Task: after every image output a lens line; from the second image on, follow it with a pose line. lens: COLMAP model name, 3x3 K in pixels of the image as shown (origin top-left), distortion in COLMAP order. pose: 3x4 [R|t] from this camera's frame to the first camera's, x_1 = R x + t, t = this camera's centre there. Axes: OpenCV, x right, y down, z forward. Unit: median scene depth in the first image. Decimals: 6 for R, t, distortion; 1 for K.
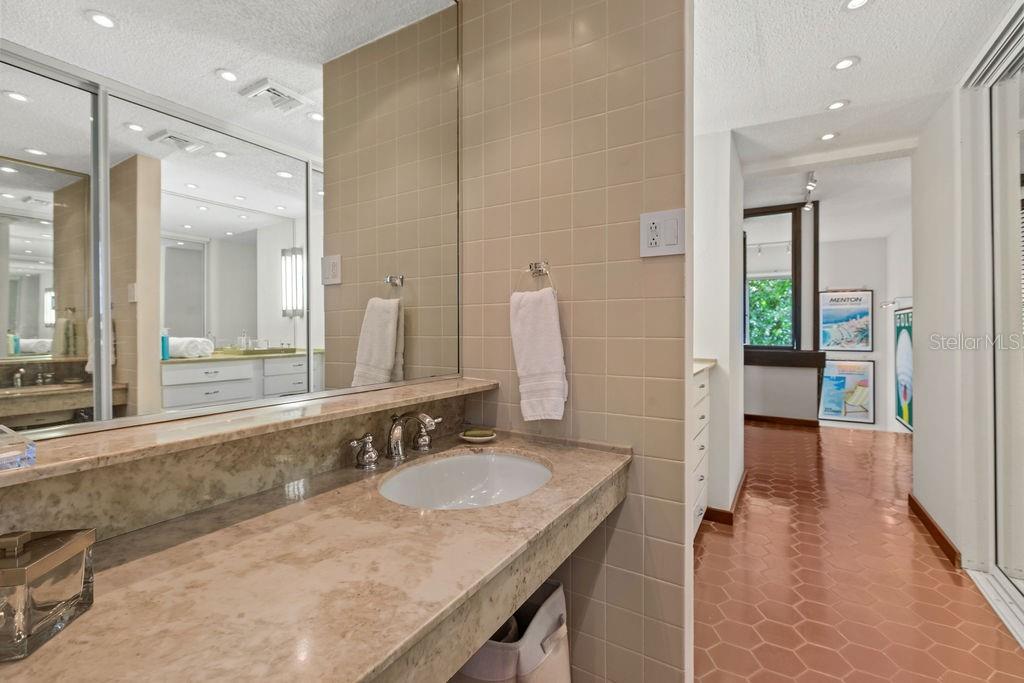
lens RADIAL K [[463.2, 0, 508.6], [0, 463.2, 327.0], [0, 0, 1]] dist [-0.000885, 0.004614]
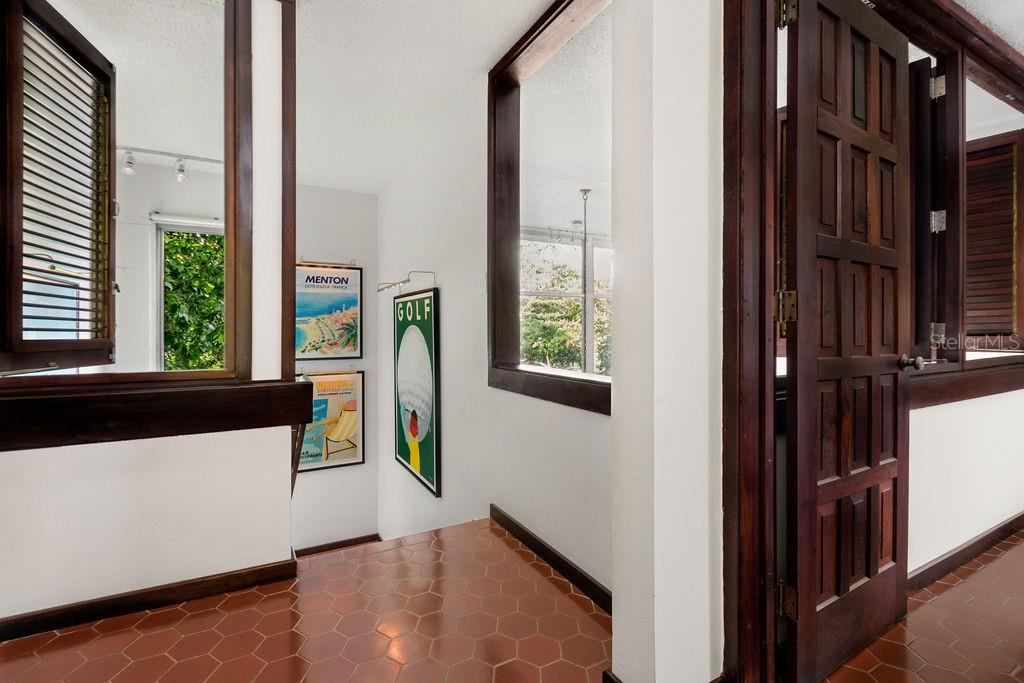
lens RADIAL K [[463.2, 0, 508.6], [0, 463.2, 327.0], [0, 0, 1]] dist [-0.000885, 0.004614]
pose [[0.505838, -0.004415, 0.862617, 0.307072], [0.000452, 0.999988, 0.004853, 0.003852], [-0.862628, -0.002066, 0.505834, 0.469610]]
